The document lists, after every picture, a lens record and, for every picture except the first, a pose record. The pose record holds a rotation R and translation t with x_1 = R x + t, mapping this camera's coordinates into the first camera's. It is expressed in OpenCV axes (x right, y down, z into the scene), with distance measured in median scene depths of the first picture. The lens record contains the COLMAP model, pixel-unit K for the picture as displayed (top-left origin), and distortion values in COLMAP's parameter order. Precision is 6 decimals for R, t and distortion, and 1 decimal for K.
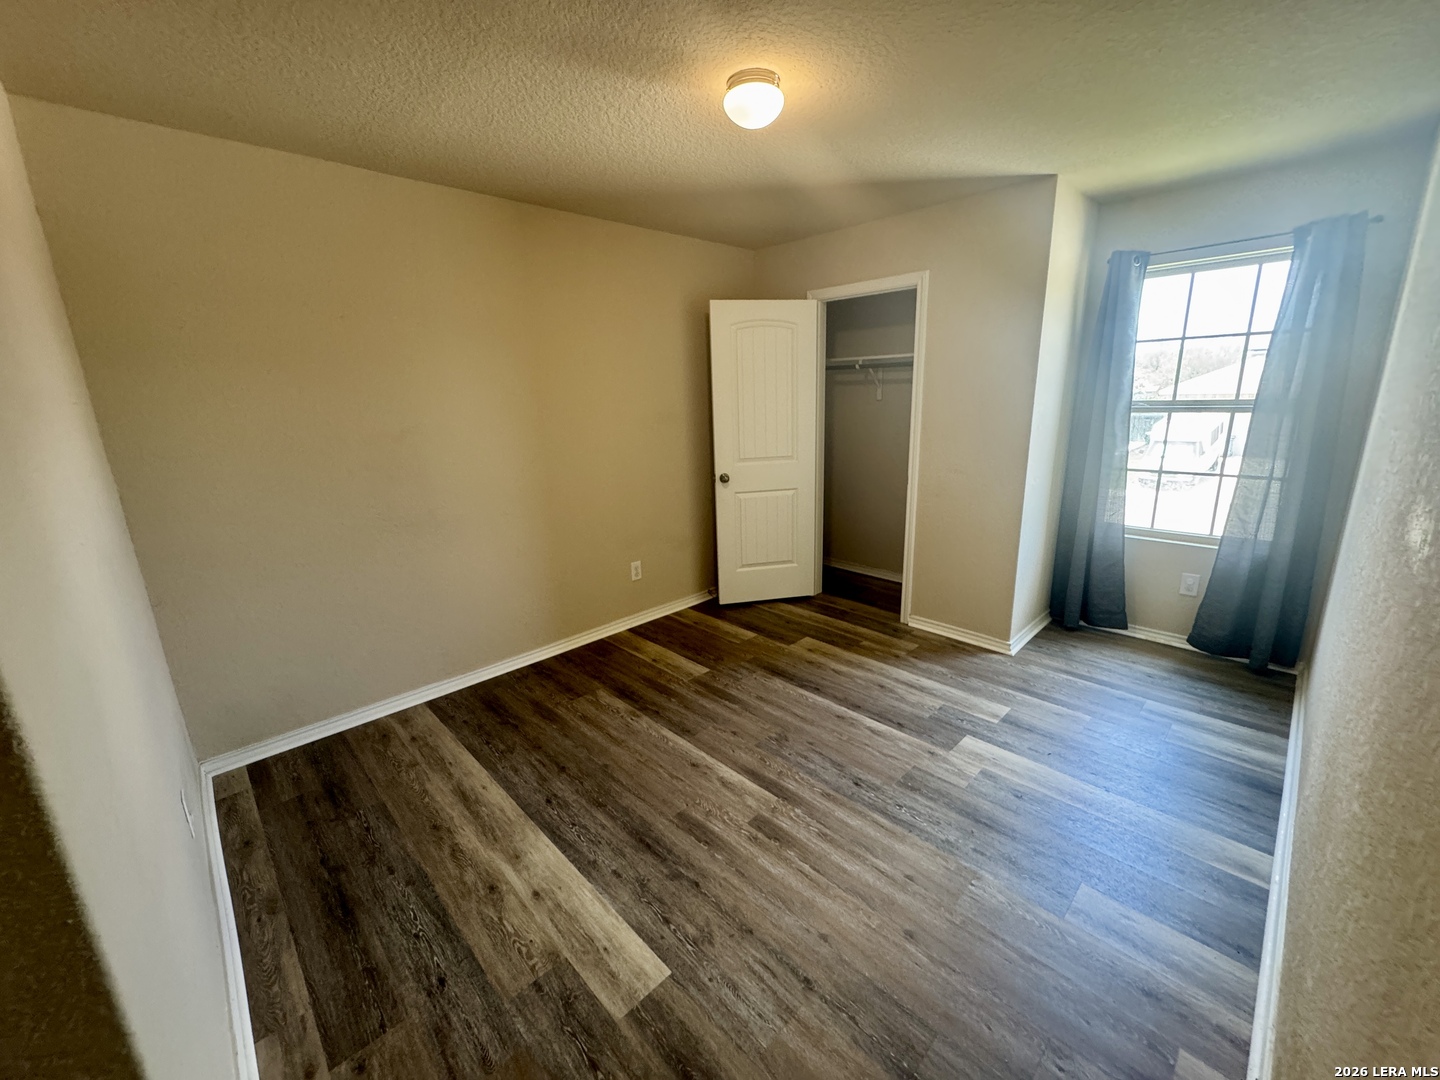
lens RADIAL K [[574.8, 0, 720.0], [0, 574.8, 540.0], [0, 0, 1]] dist [-0.003289, 0.000534]
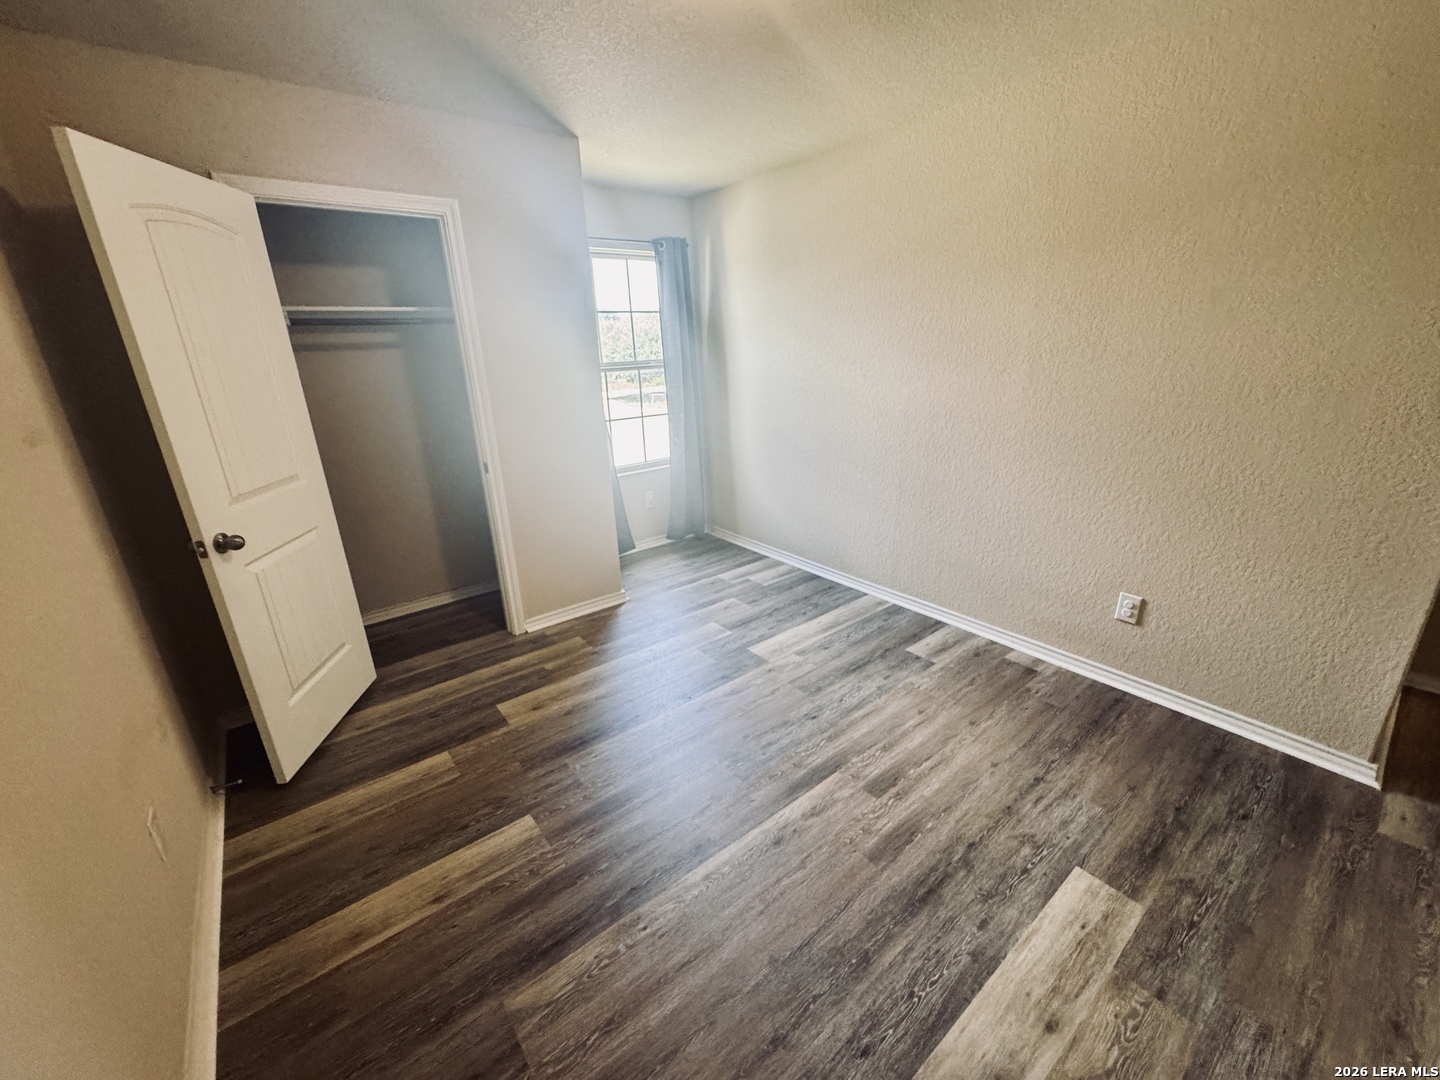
lens RADIAL K [[574.8, 0, 720.0], [0, 574.8, 540.0], [0, 0, 1]] dist [-0.003289, 0.000534]
pose [[0.101181, -0.299466, 0.948727, -0.757753], [0.276848, 0.924429, 0.262271, -0.227828], [-0.955572, 0.236116, 0.176441, 0.983574]]
